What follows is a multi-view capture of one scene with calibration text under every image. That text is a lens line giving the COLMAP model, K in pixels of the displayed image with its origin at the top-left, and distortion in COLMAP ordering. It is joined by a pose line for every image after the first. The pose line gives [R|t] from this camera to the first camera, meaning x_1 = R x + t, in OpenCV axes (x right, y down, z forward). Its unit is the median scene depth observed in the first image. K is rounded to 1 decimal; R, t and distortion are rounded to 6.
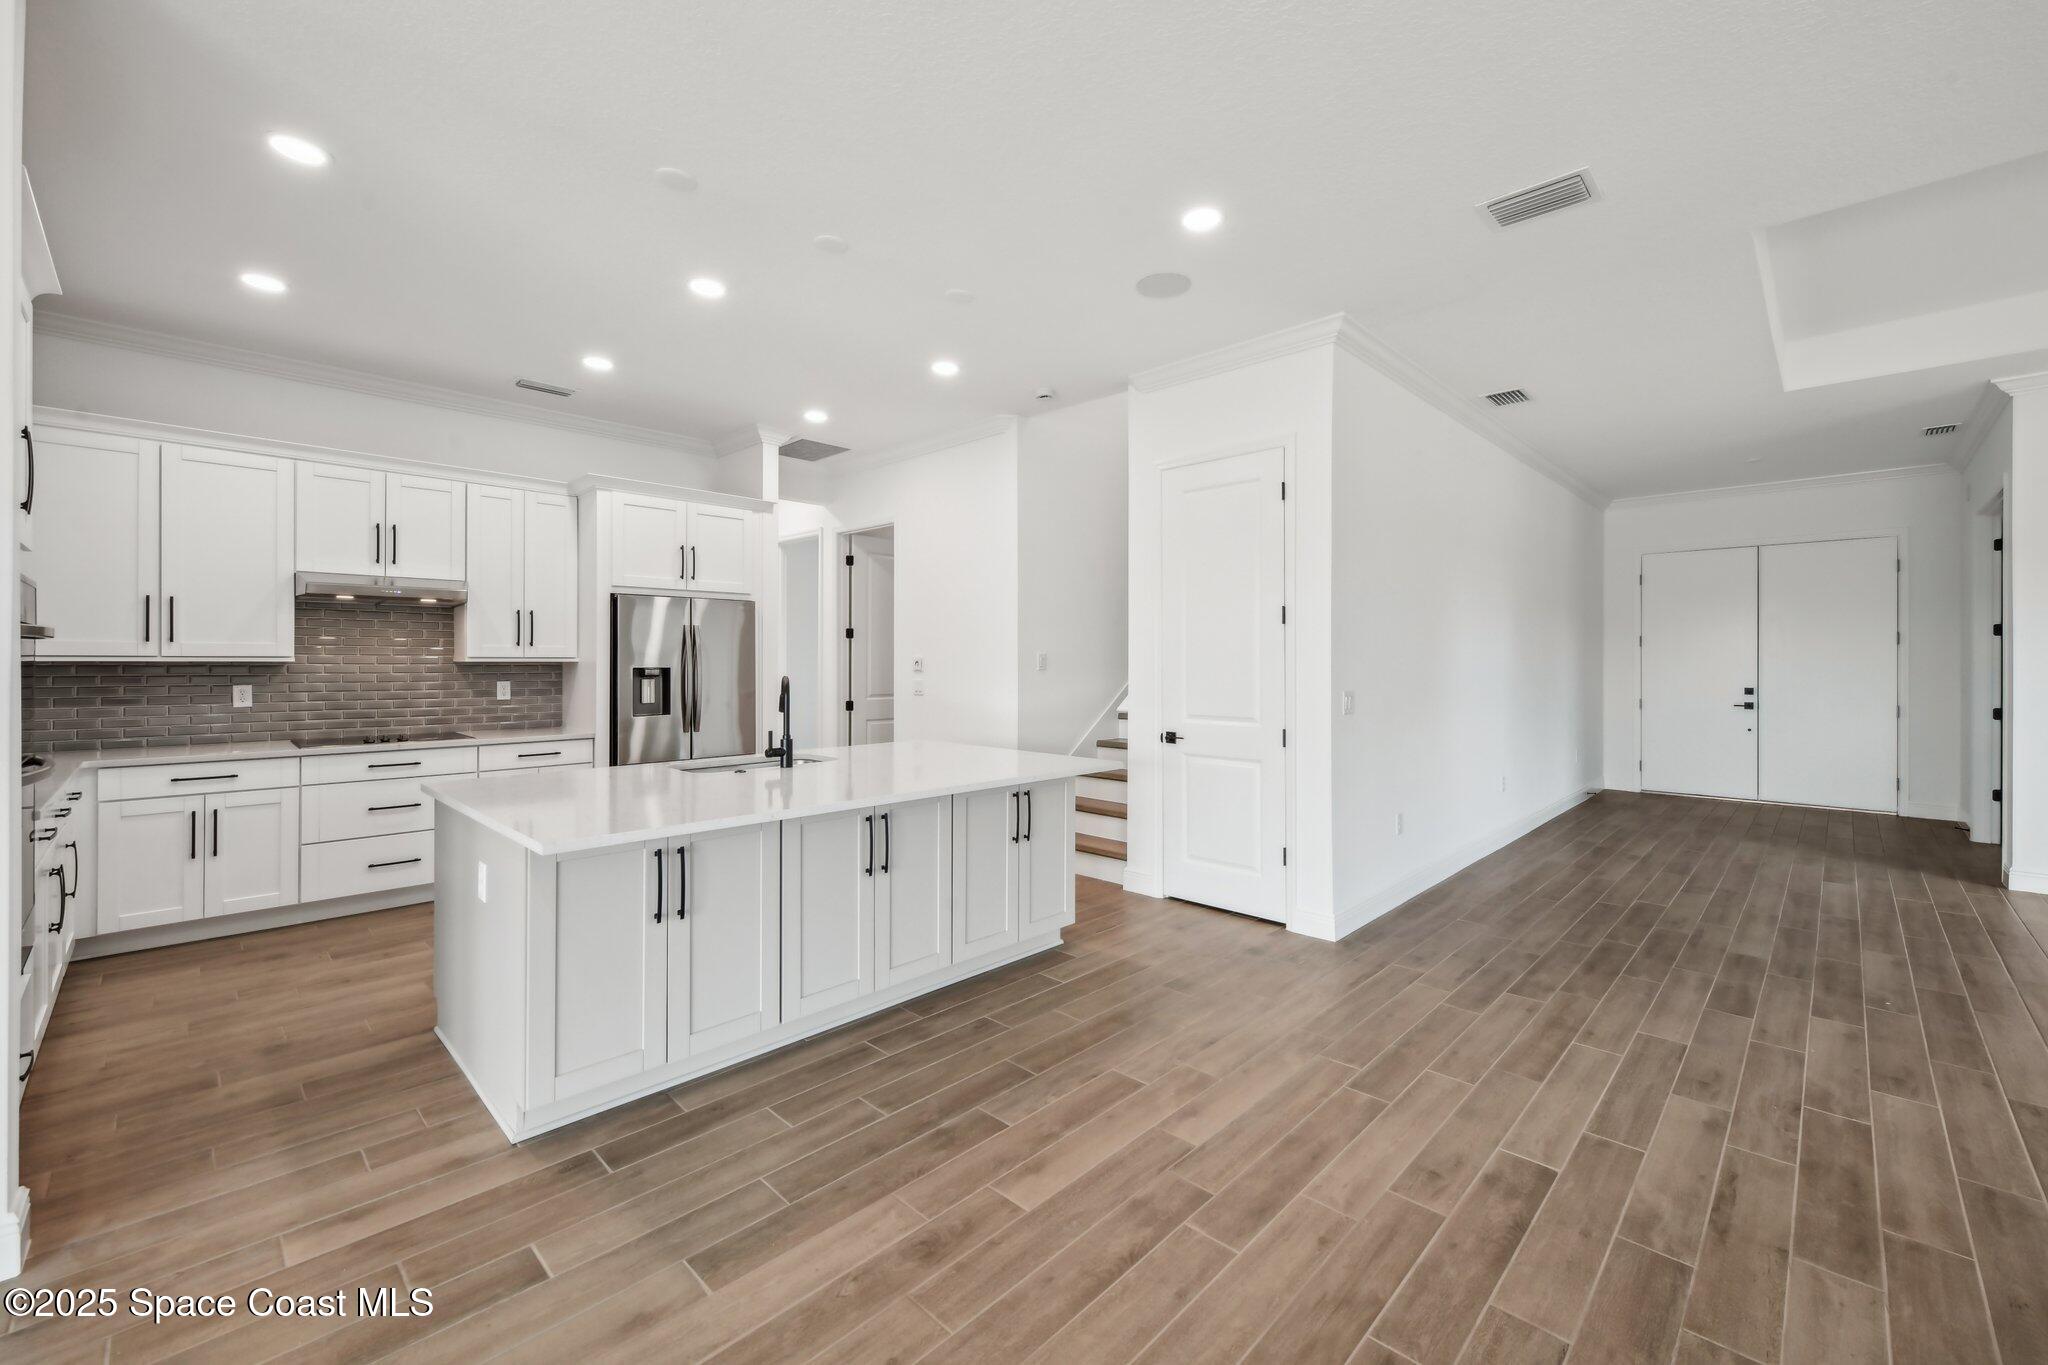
lens RADIAL K [[829.0, 0, 1061.3], [0, 829.0, 658.9], [0, 0, 1]] dist [0.000121, -0.000210]
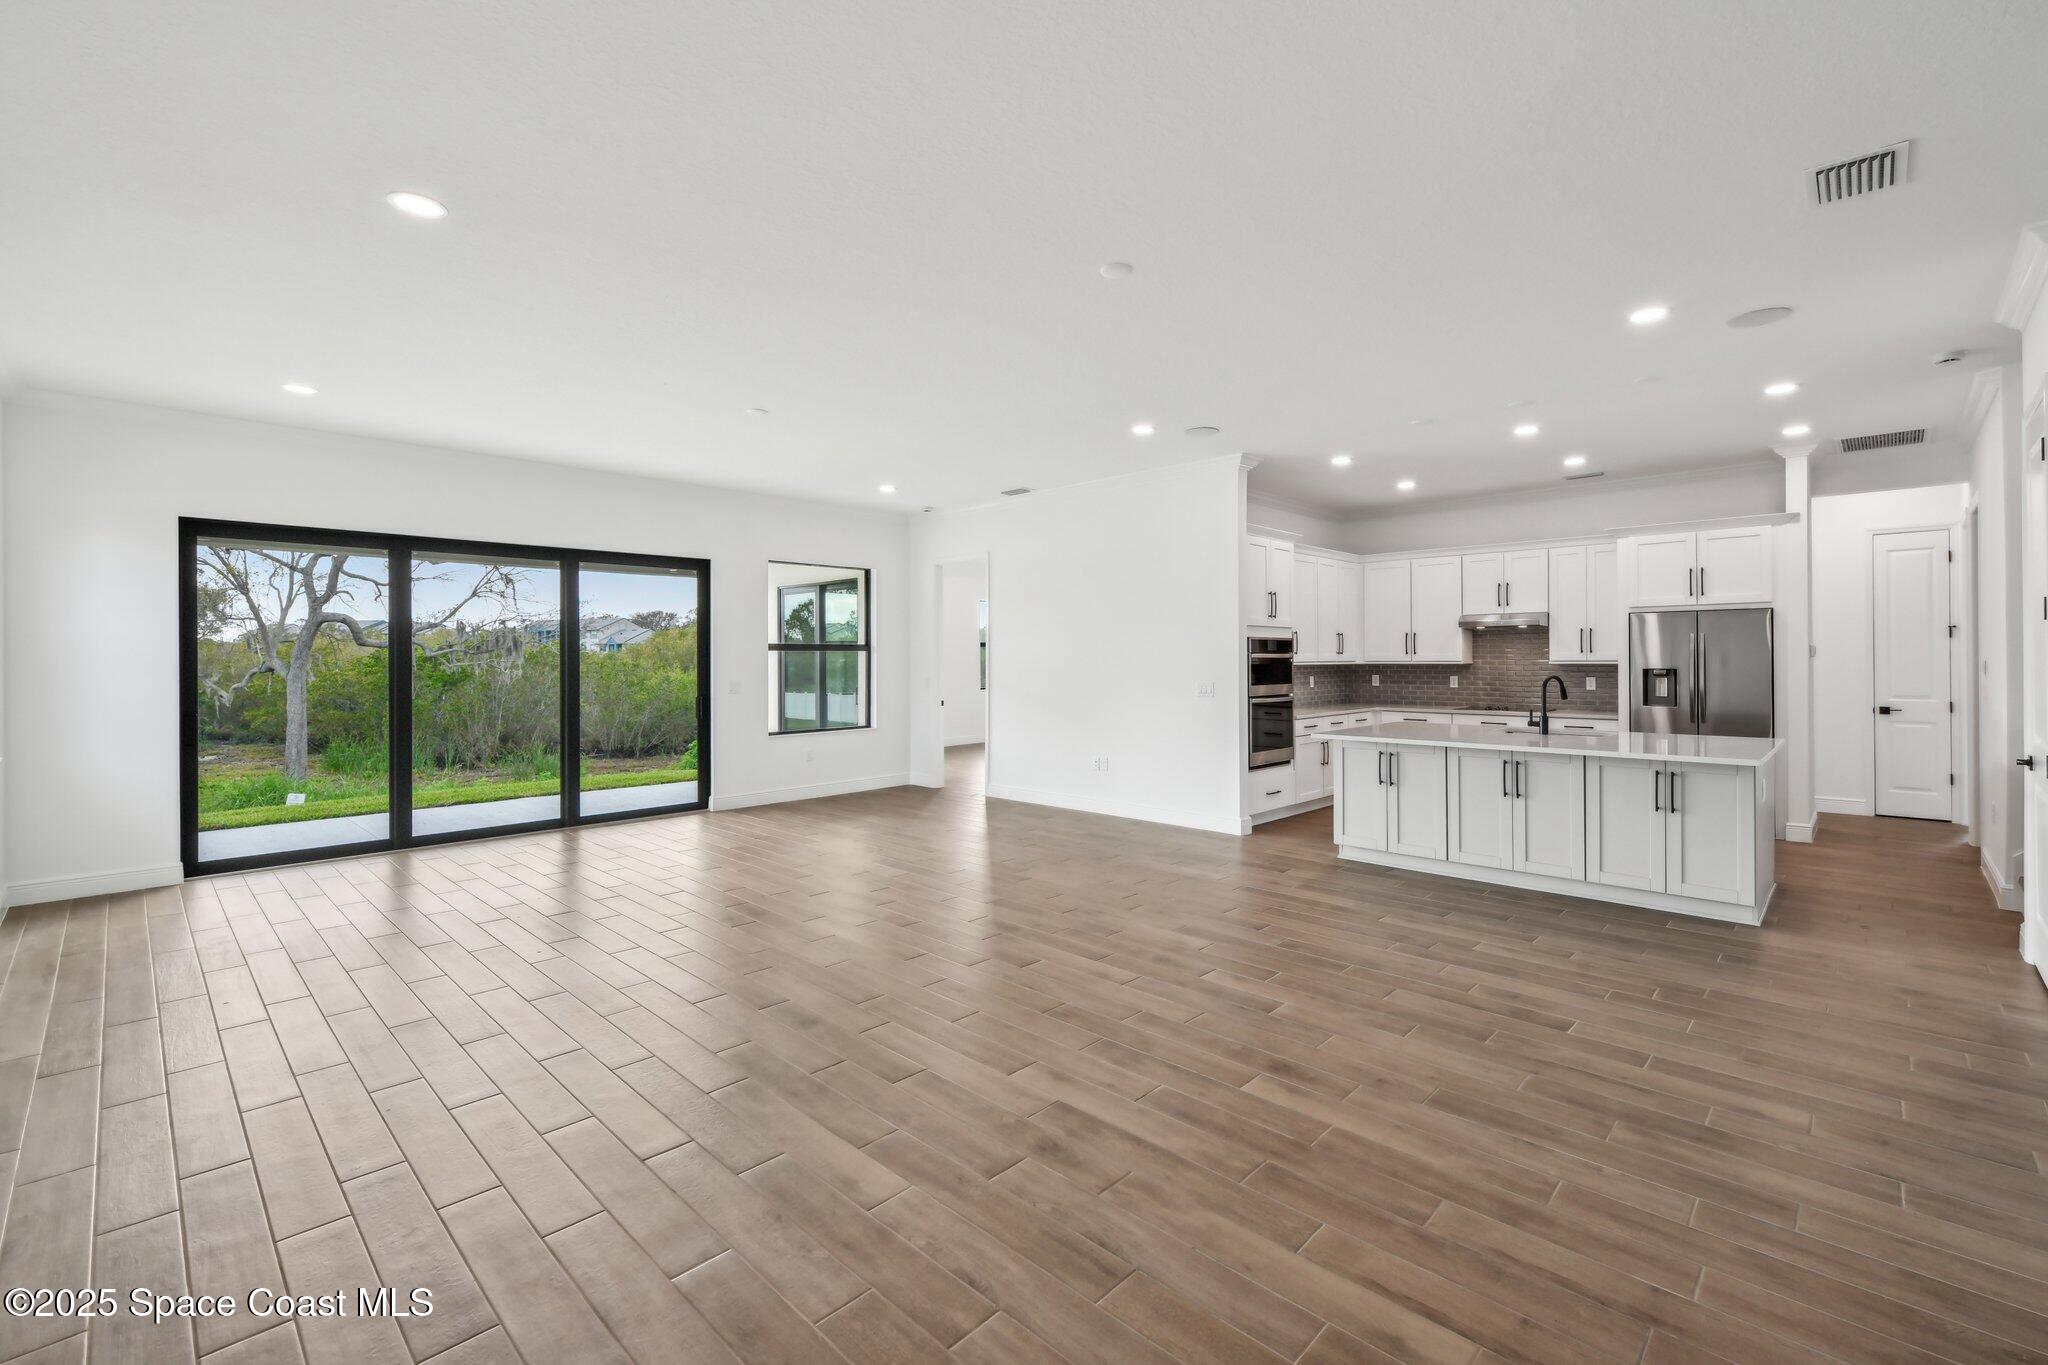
lens RADIAL K [[882.3, 0, 1035.6], [0, 882.3, 655.2], [0, 0, 1]] dist [0.002597, 0.000180]
pose [[-0.010176, -0.006794, -0.999925, 1.066013], [0.008020, 0.999944, -0.006876, -0.010236], [0.999916, -0.008090, -0.010121, 0.058456]]
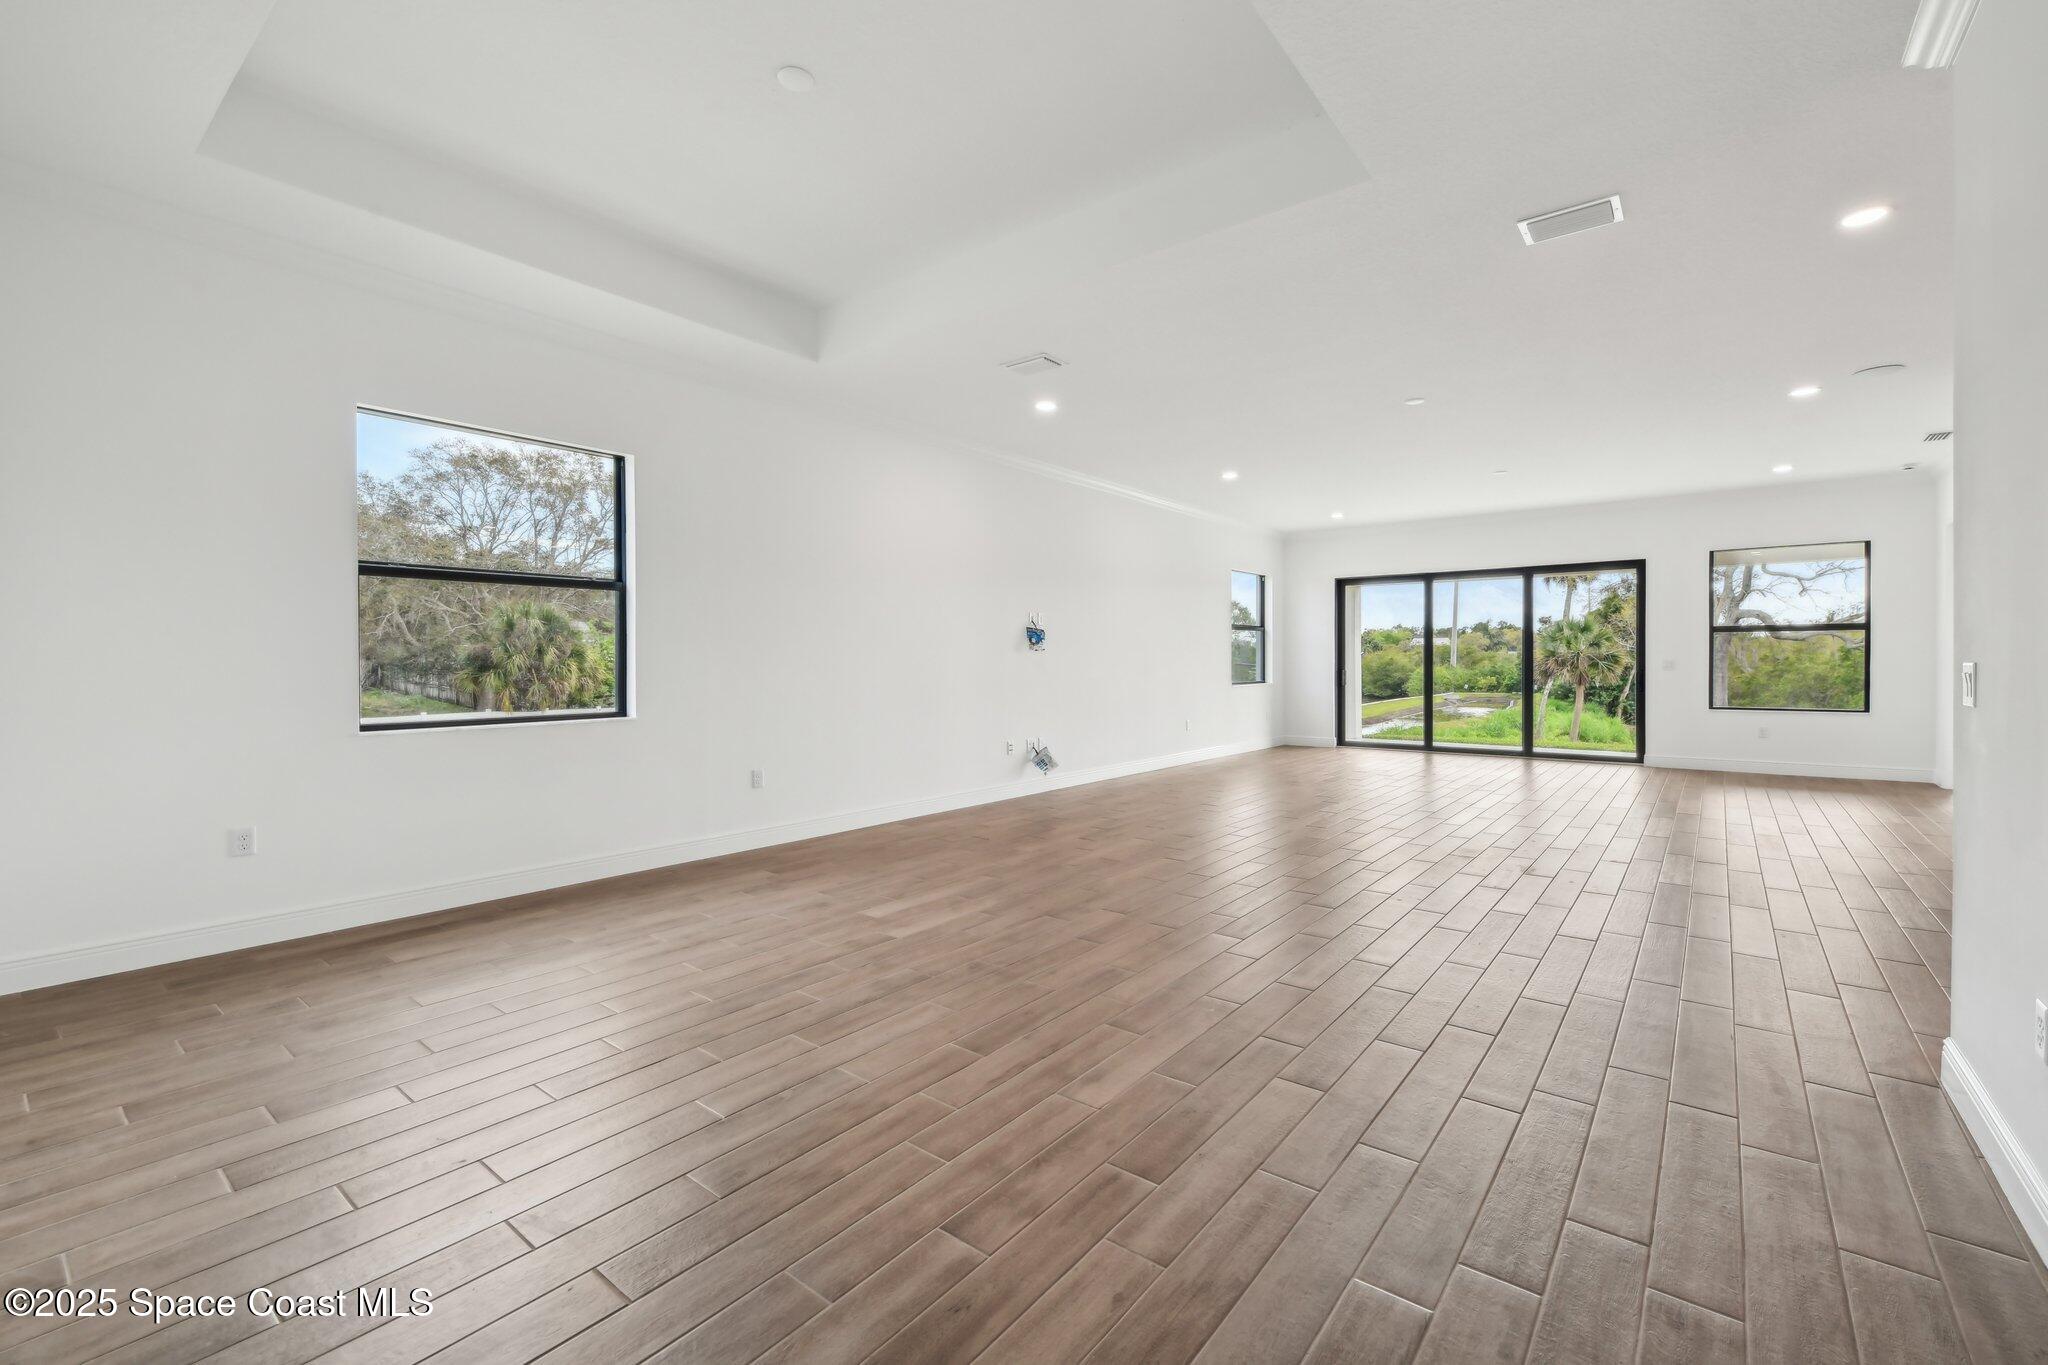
lens RADIAL K [[850.4, 0, 1041.7], [0, 850.4, 657.8], [0, 0, 1]] dist [0.001495, 0.000049]
pose [[-0.996159, -0.000432, -0.087566, 0.946011], [0.000157, 0.999977, -0.006724, 0.038064], [0.087567, -0.006712, -0.996136, 1.407314]]
